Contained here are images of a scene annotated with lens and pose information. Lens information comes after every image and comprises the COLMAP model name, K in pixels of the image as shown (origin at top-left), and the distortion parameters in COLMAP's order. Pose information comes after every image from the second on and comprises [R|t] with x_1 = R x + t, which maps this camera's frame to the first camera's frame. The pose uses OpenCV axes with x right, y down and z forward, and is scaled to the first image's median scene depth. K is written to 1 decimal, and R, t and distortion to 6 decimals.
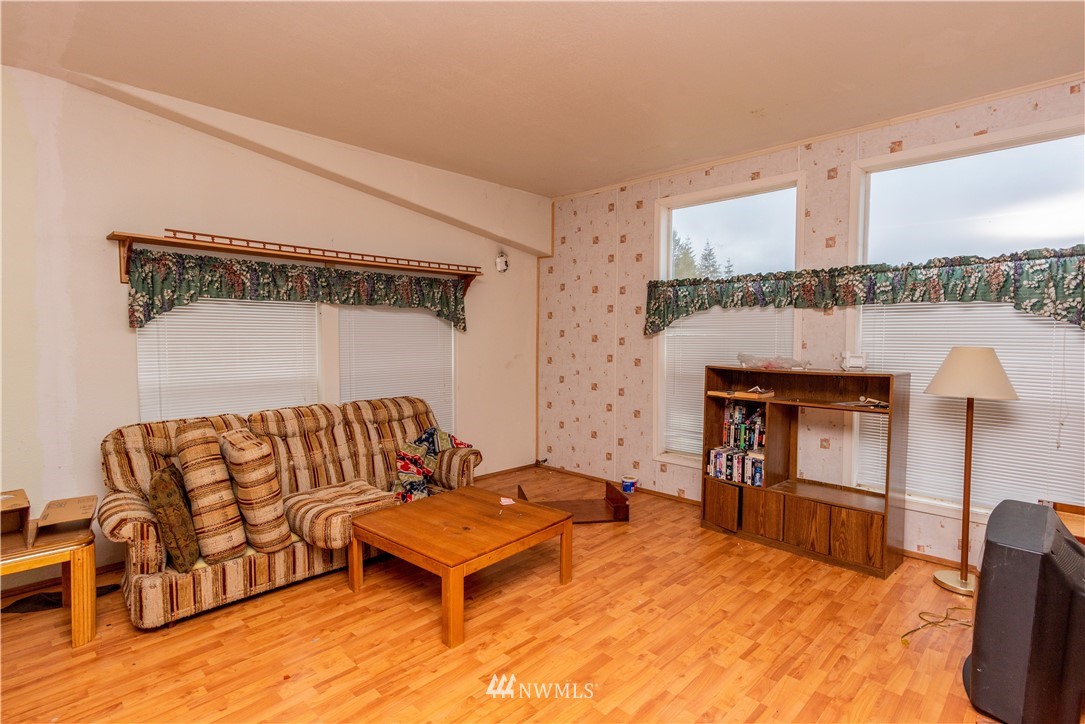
lens RADIAL K [[548.0, 0, 548.0], [0, 548.0, 360.2], [0, 0, 1]] dist [0.011735, -0.001300]
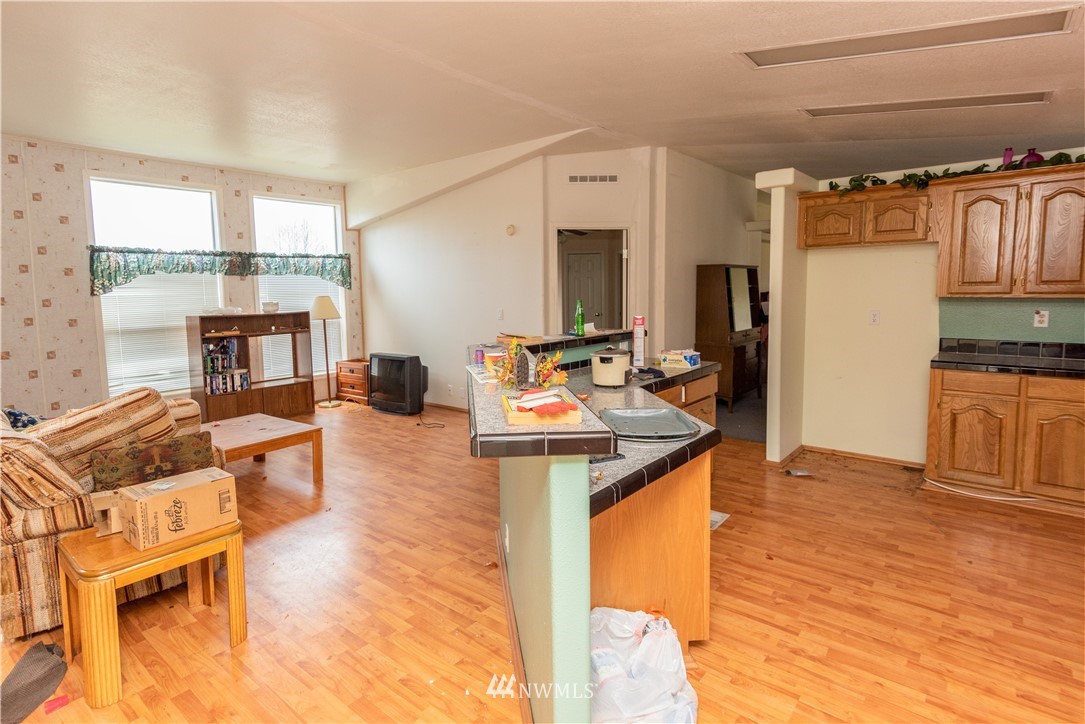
lens RADIAL K [[548.0, 0, 512.0], [0, 548.0, 332.7], [0, 0, 1]] dist [0.011735, -0.001300]
pose [[-0.073002, -0.090391, 0.993227, -1.135488], [0.057862, 0.993823, 0.094698, -0.034706], [-0.995652, 0.064383, -0.067321, 0.311143]]
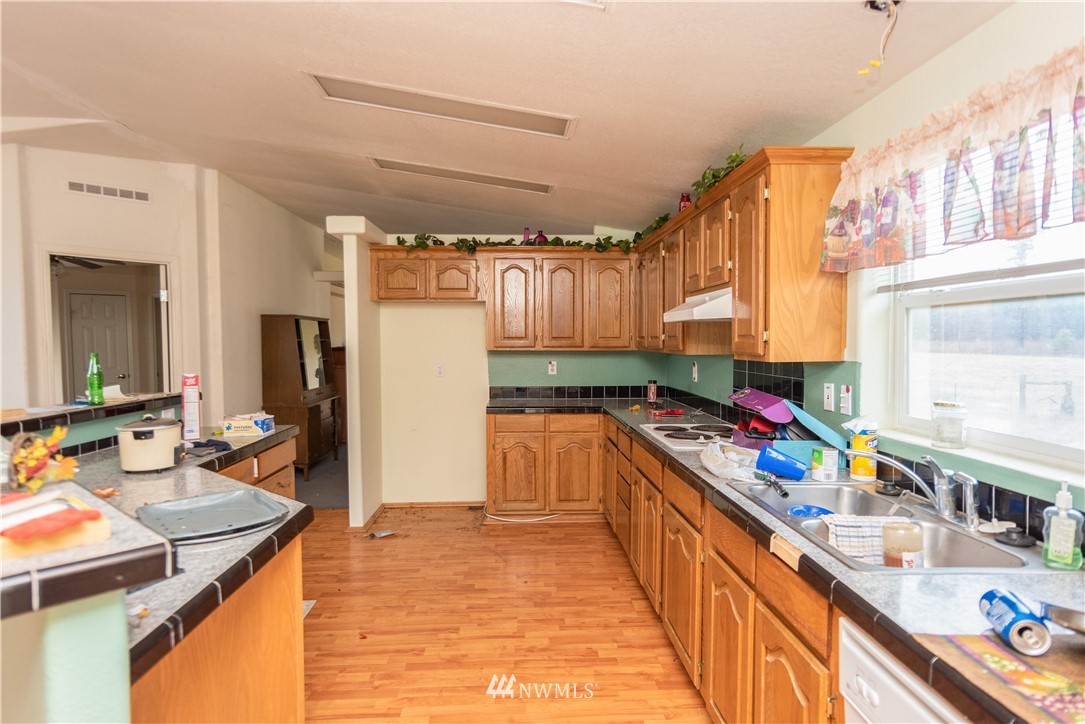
lens RADIAL K [[605.1, 0, 537.1], [0, 605.1, 365.8], [0, 0, 1]] dist [0.018052, -0.001699]
pose [[-0.734765, -0.038635, 0.677220, -1.107475], [0.025392, 0.996110, 0.084378, -0.030114], [-0.677846, 0.079194, -0.730926, 0.307415]]
